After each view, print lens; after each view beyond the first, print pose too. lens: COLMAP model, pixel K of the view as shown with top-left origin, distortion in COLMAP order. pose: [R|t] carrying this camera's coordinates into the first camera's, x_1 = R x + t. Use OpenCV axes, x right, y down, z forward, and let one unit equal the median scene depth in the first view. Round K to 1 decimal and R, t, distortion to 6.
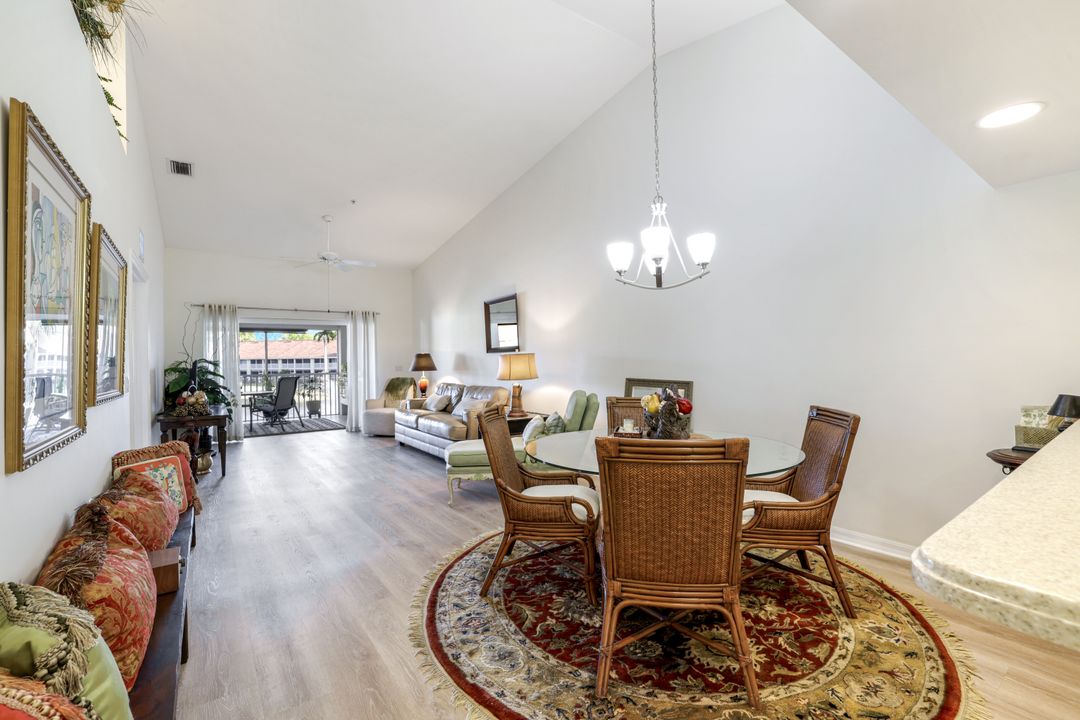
lens RADIAL K [[468.7, 0, 537.8], [0, 468.7, 363.2], [0, 0, 1]] dist [-0.026181, 0.004969]
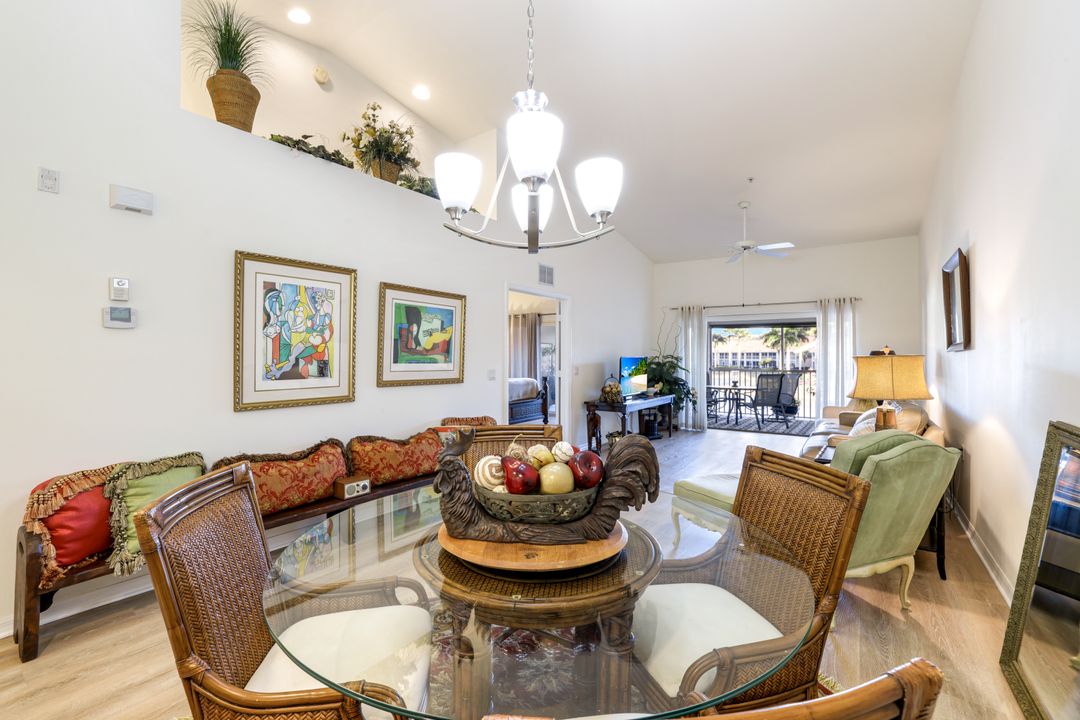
lens RADIAL K [[468.7, 0, 542.2], [0, 468.7, 347.2], [0, 0, 1]] dist [-0.026181, 0.004969]
pose [[0.327718, -0.001397, -0.944775, 0.272032], [-0.013298, 0.999893, -0.006092, -0.015350], [0.944682, 0.014560, 0.327664, 0.290059]]
